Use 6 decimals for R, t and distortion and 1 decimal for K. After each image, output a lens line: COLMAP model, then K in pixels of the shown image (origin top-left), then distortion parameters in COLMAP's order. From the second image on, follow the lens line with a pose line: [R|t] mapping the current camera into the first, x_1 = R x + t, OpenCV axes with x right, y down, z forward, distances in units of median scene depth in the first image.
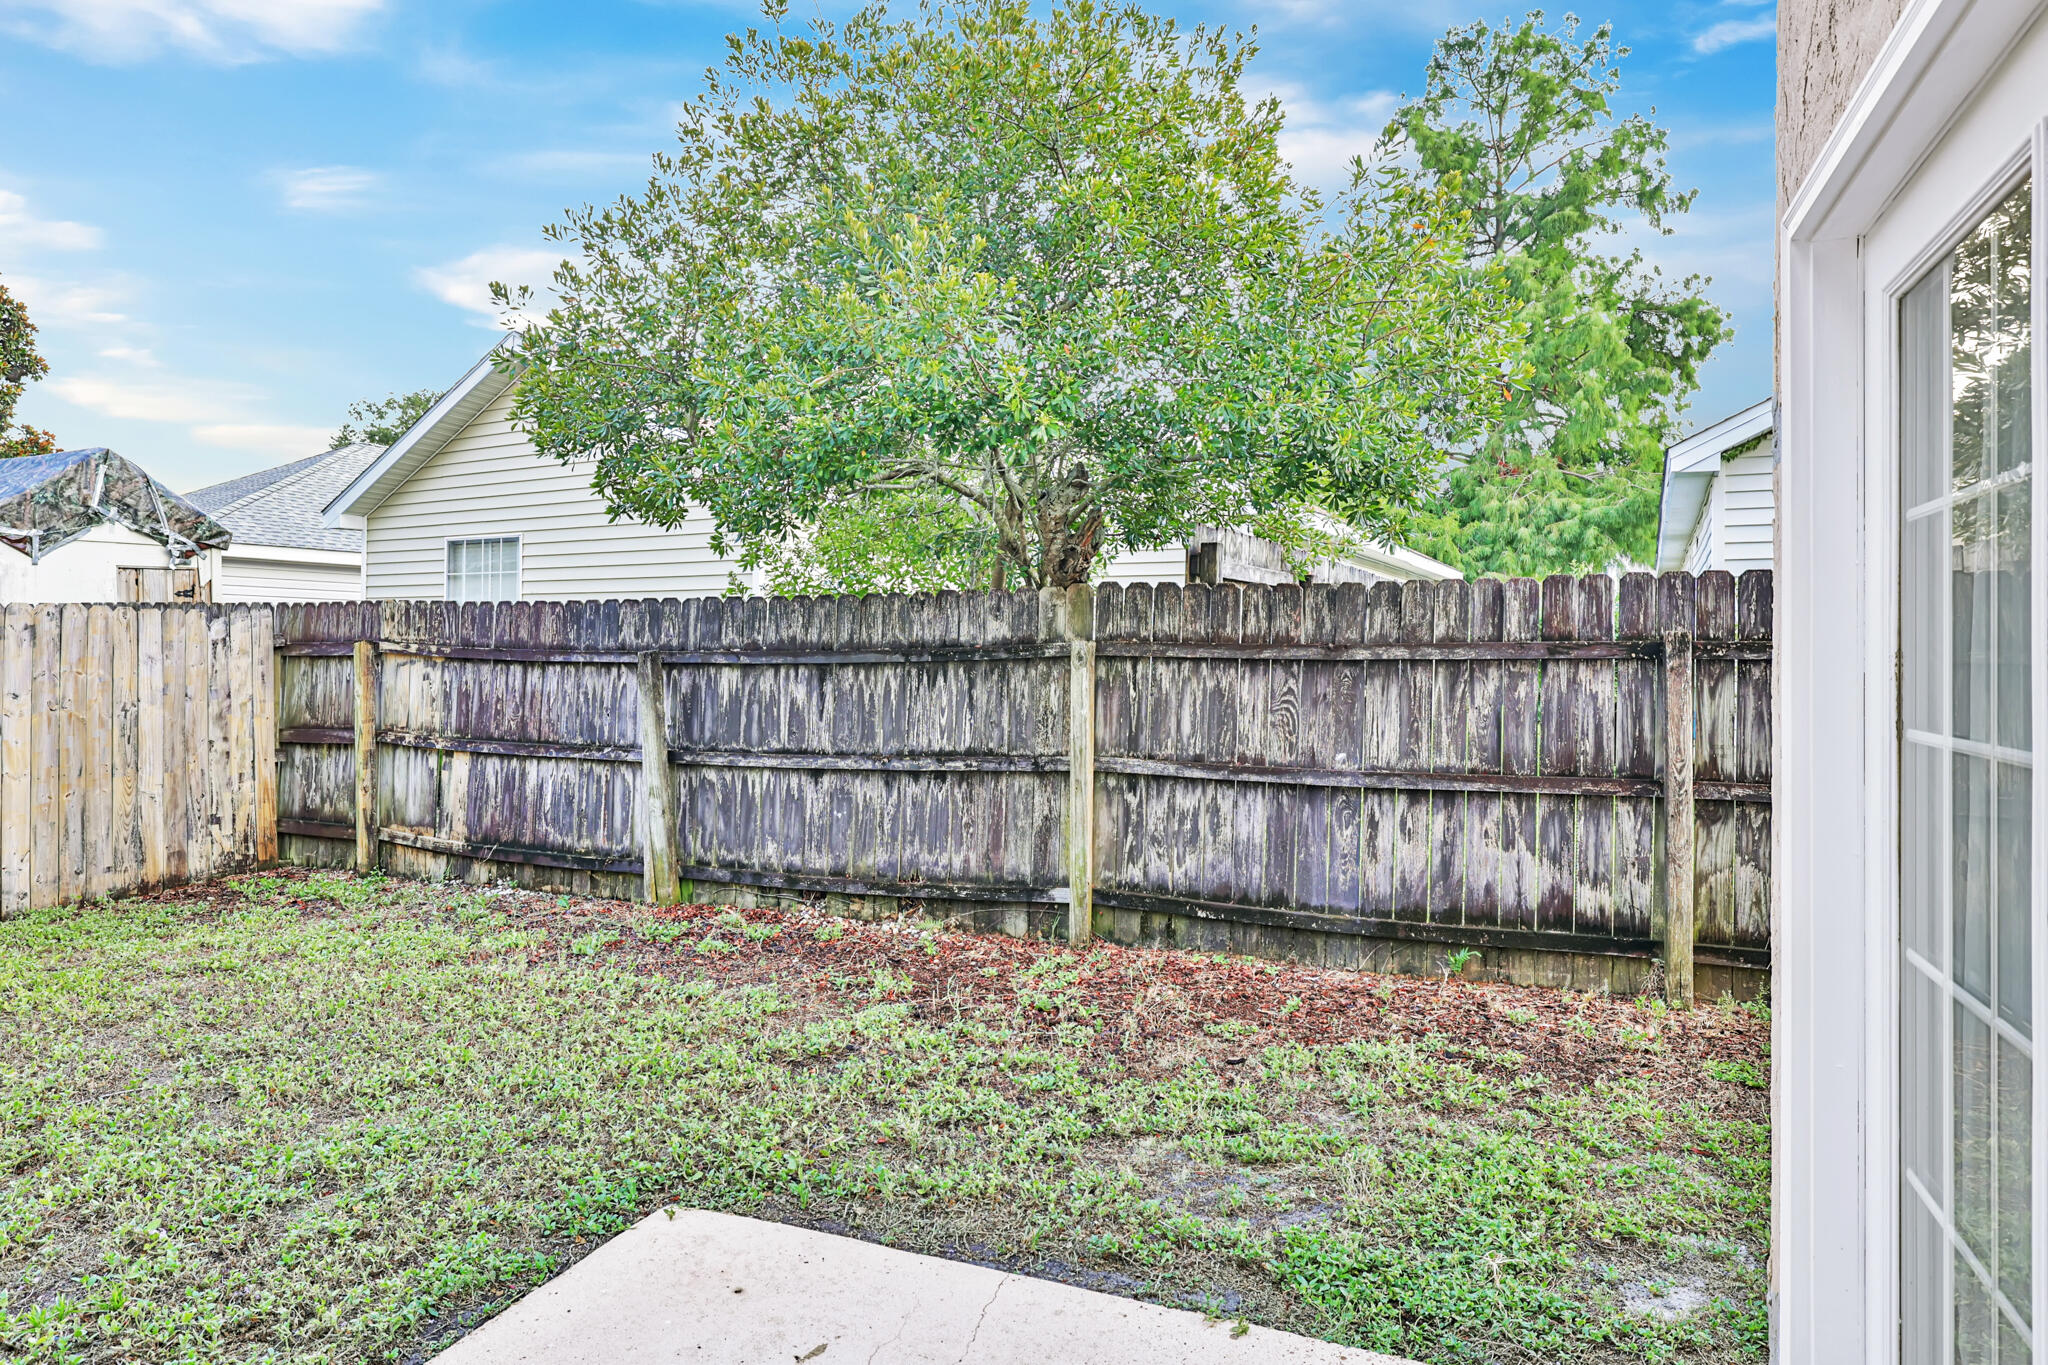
lens RADIAL K [[1201.3, 0, 1022.7], [0, 1201.3, 637.5], [0, 0, 1]] dist [0.000651, -0.000158]
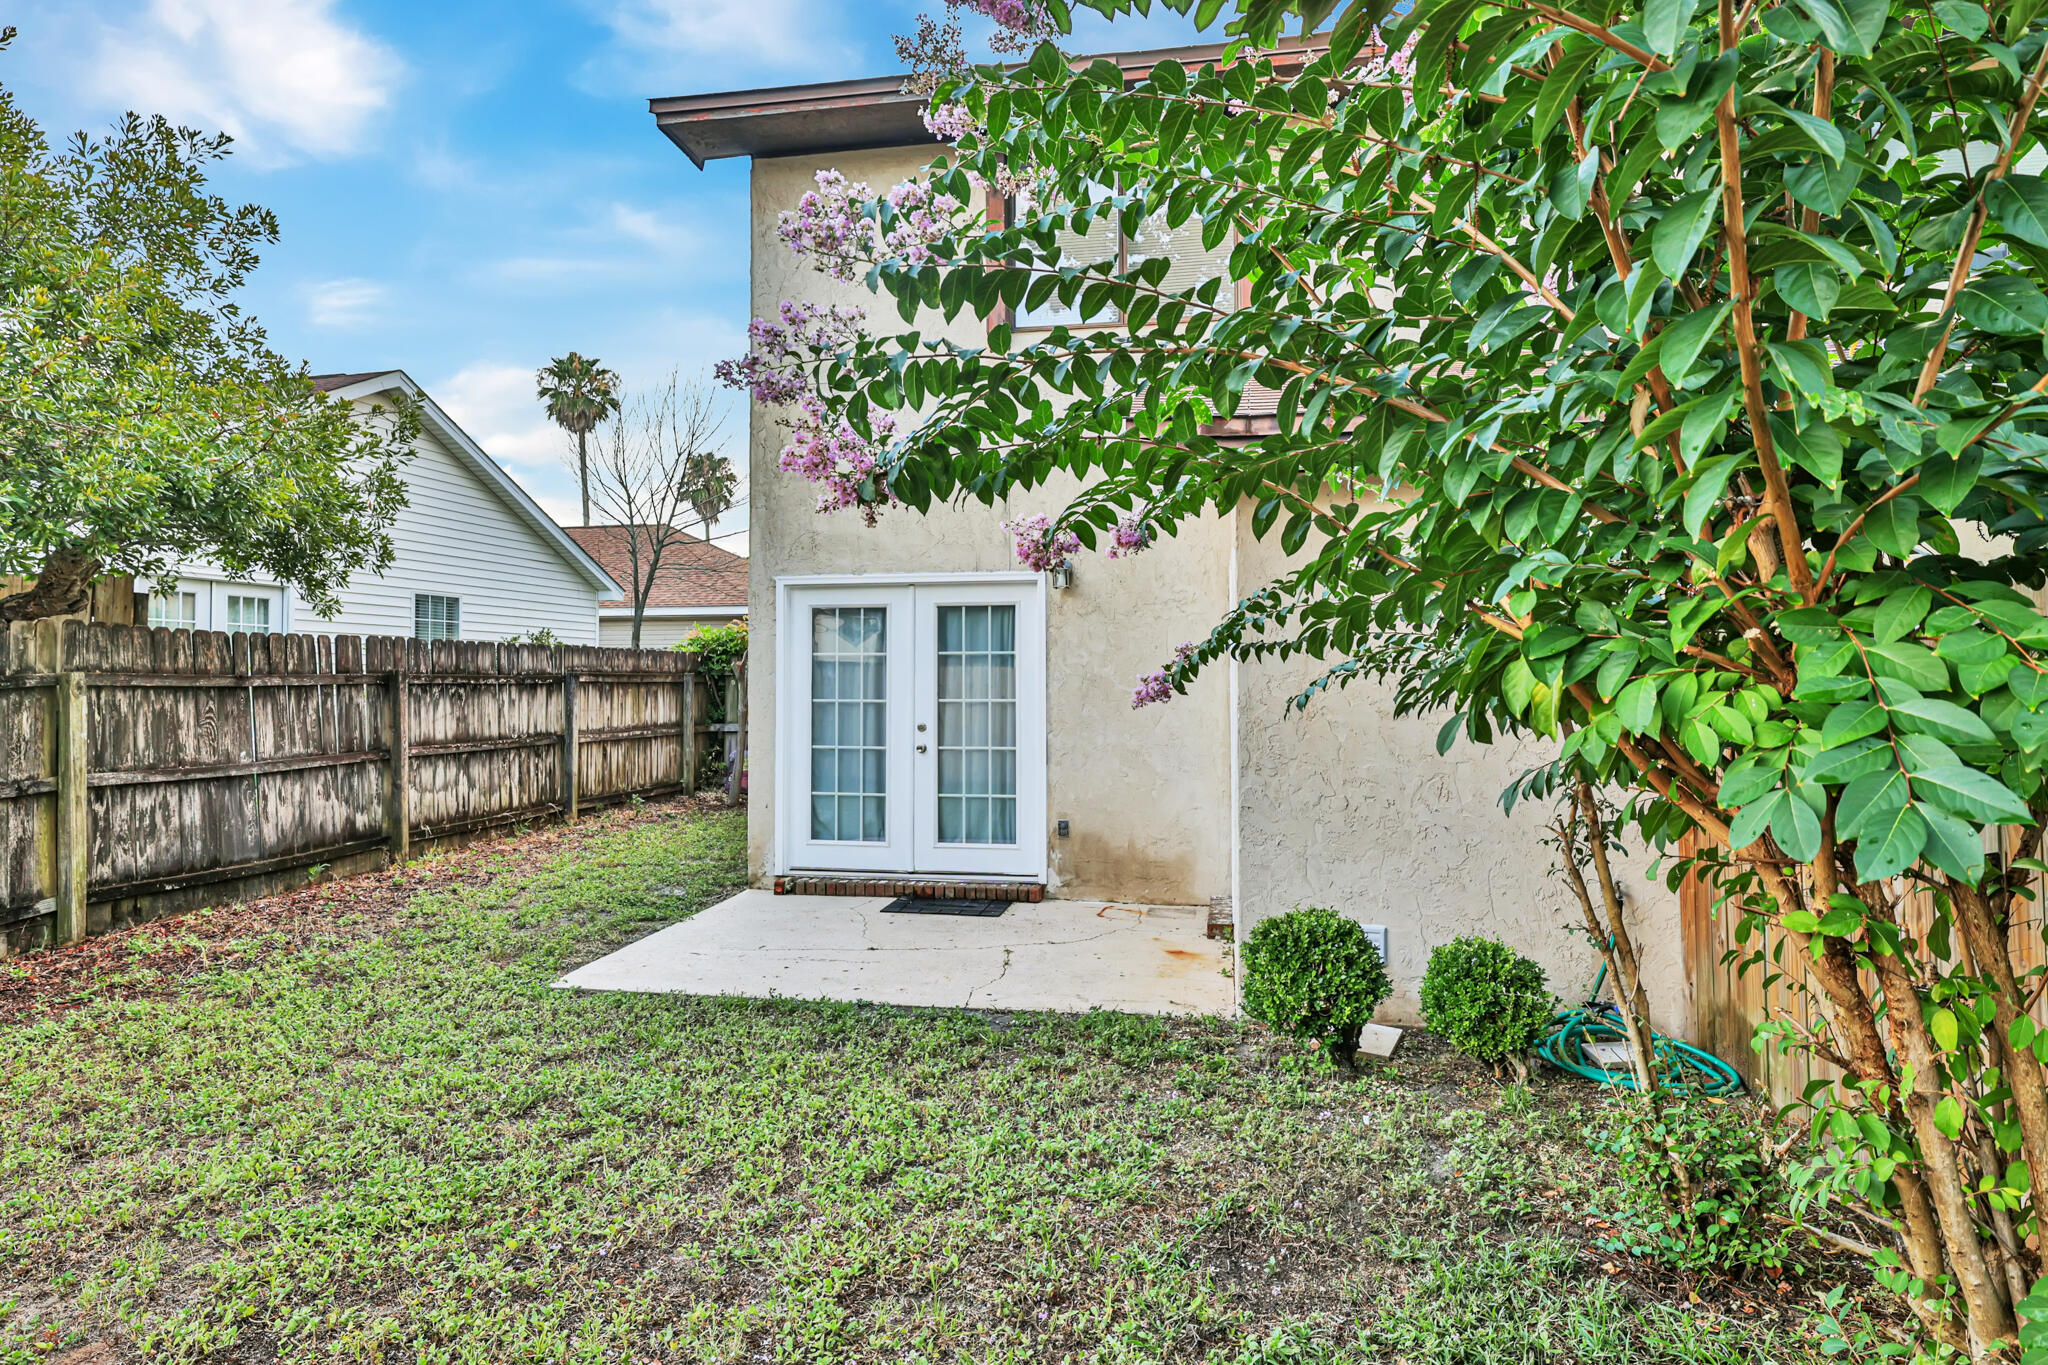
lens RADIAL K [[1167.3, 0, 1012.9], [0, 1167.3, 649.0], [0, 0, 1]] dist [-0.000368, 0.000176]
pose [[-0.223038, 0.024645, 0.974498, -1.252056], [-0.004026, 0.999649, -0.026202, 0.006547], [-0.974802, -0.009768, -0.222860, 0.402924]]
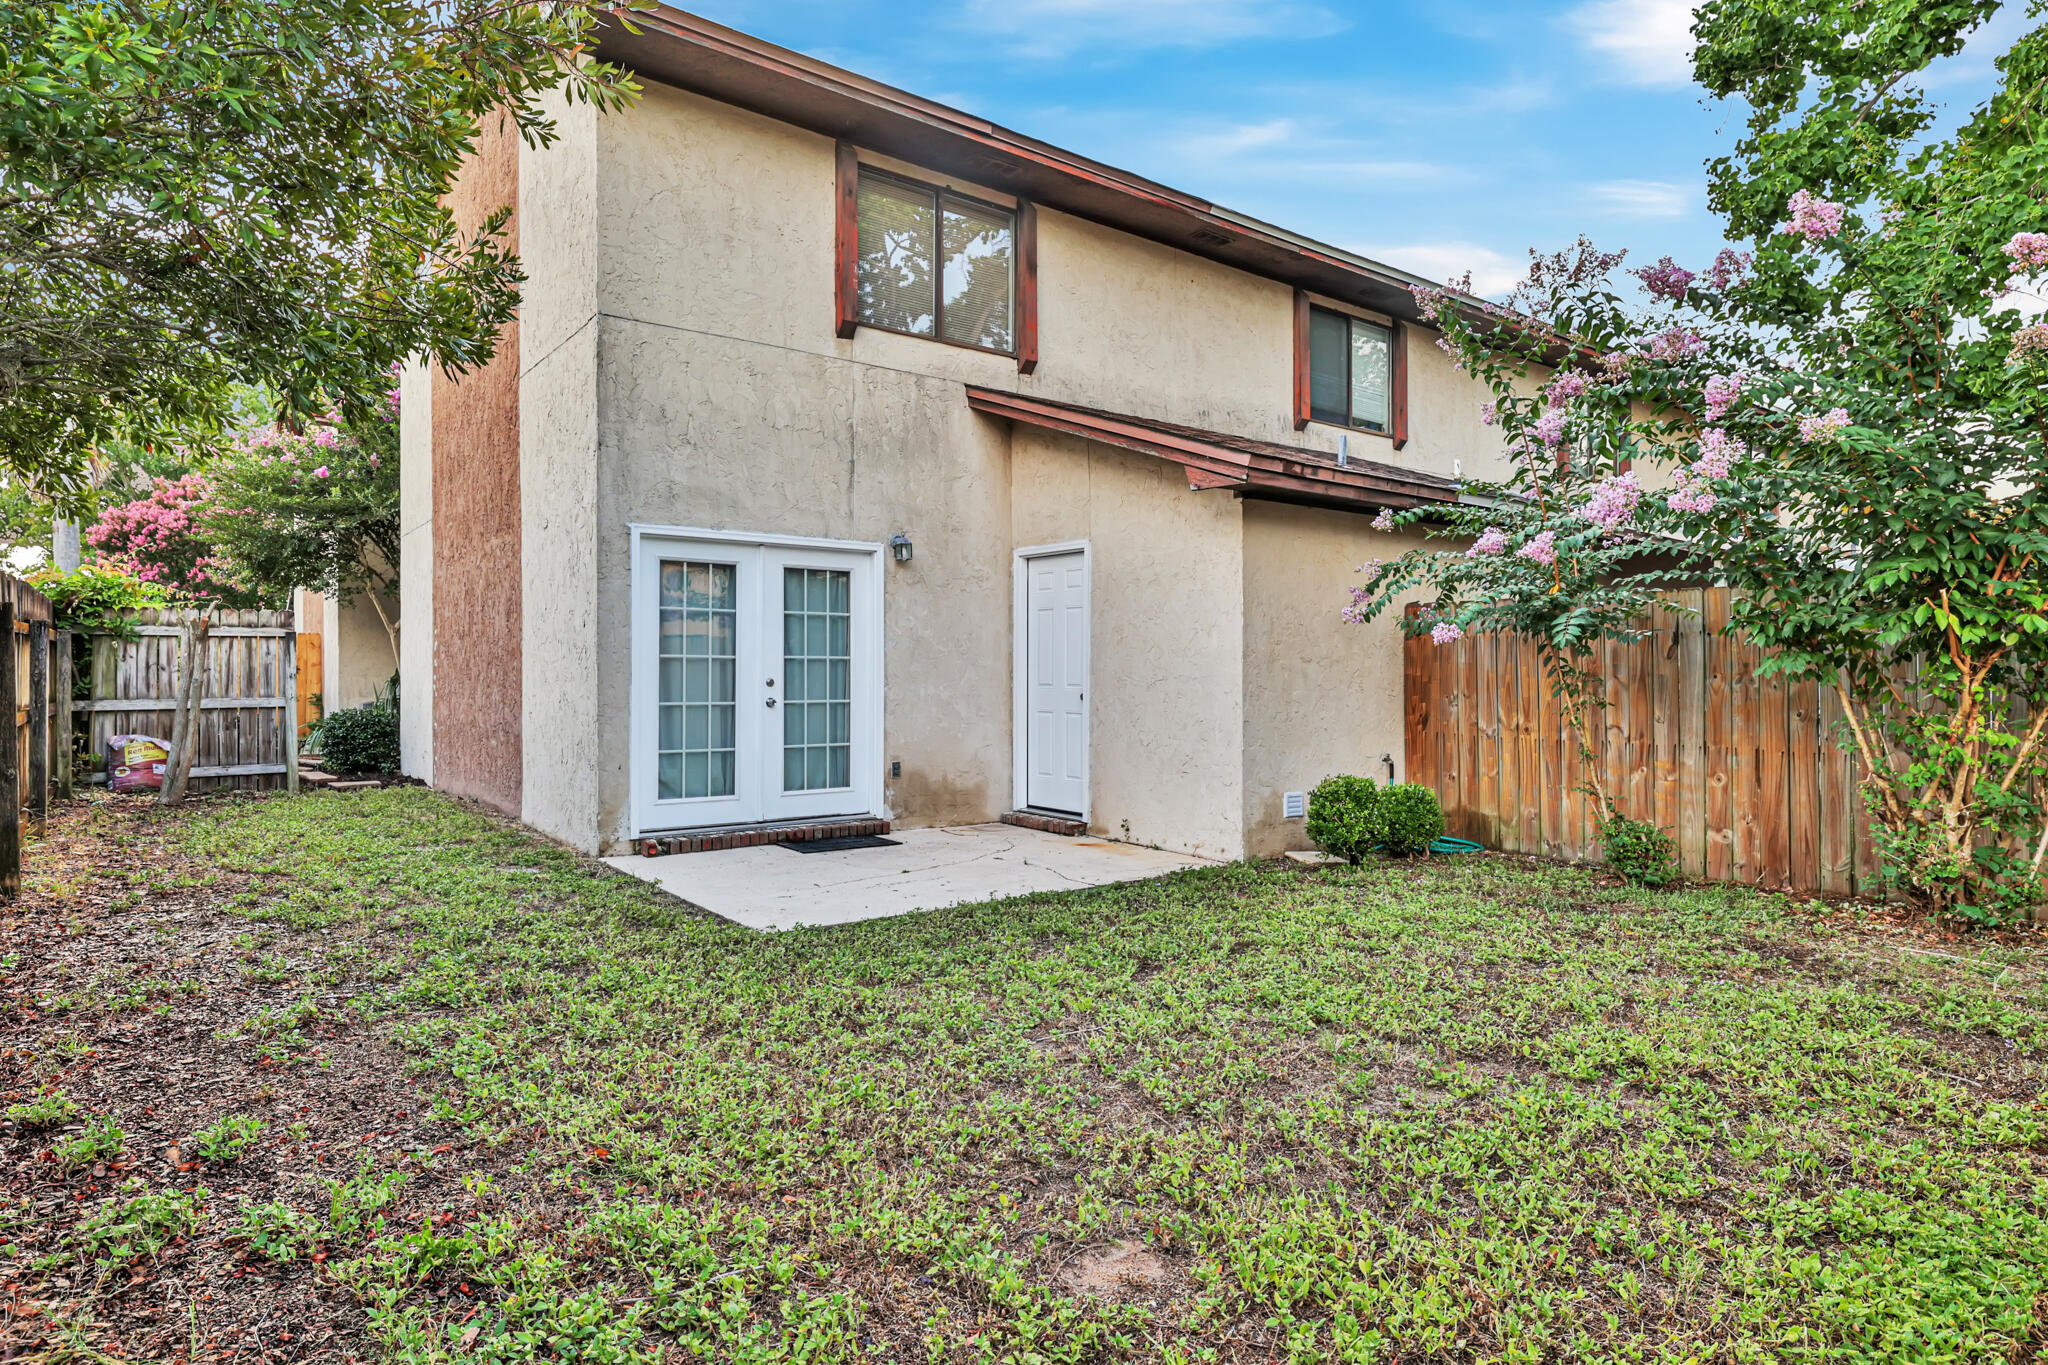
lens RADIAL K [[1136.5, 0, 1022.7], [0, 1136.5, 672.1], [0, 0, 1]] dist [-0.002030, 0.000681]
pose [[-0.871447, -0.004668, 0.490468, -0.826551], [-0.007552, 0.999964, -0.003902, 0.054992], [-0.490432, -0.007104, -0.871451, 1.295229]]
